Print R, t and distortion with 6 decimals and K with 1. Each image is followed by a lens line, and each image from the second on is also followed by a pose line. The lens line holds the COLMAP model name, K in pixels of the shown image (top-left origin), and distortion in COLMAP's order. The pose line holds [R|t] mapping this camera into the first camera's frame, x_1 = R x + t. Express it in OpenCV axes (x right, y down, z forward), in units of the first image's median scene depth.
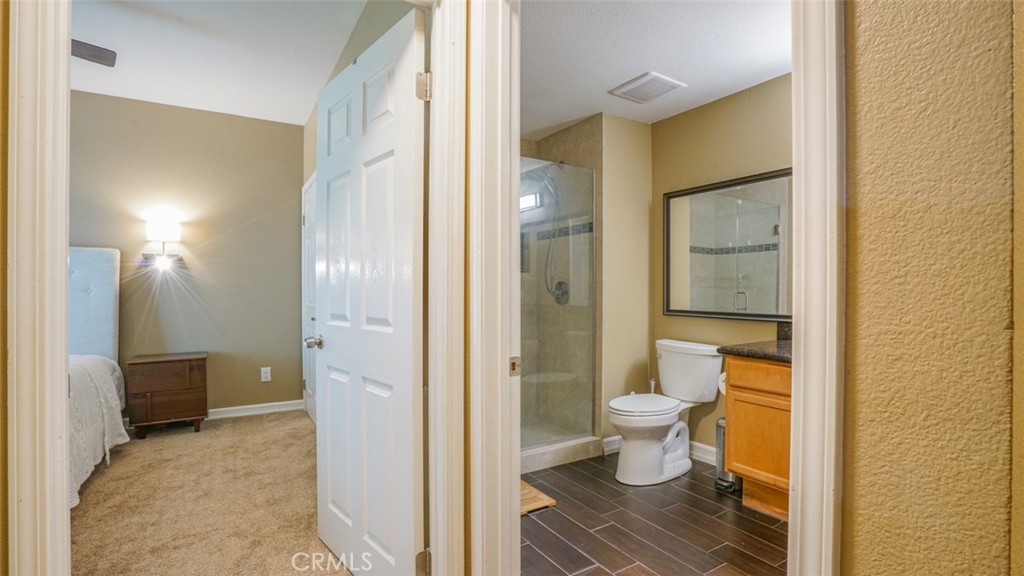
lens RADIAL K [[479.7, 0, 527.3], [0, 479.7, 292.9], [0, 0, 1]] dist [-0.044055, 0.000797]
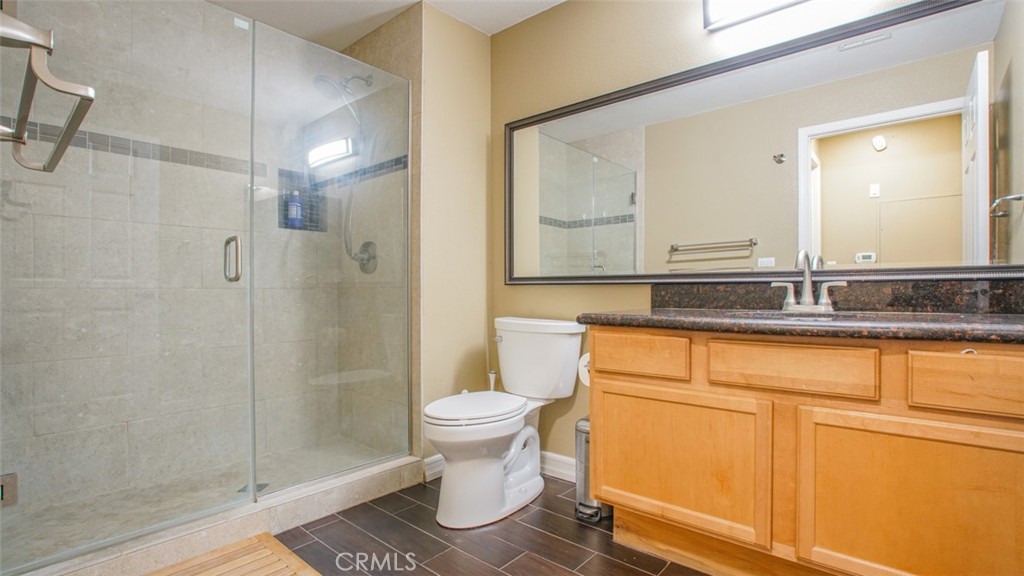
lens RADIAL K [[479.7, 0, 527.3], [0, 479.7, 292.9], [0, 0, 1]] dist [-0.044055, 0.000797]
pose [[0.956100, -0.004959, 0.292998, 0.104213], [0.006087, 0.999977, -0.002939, 0.065531], [-0.292977, 0.004594, 0.956108, 0.291119]]
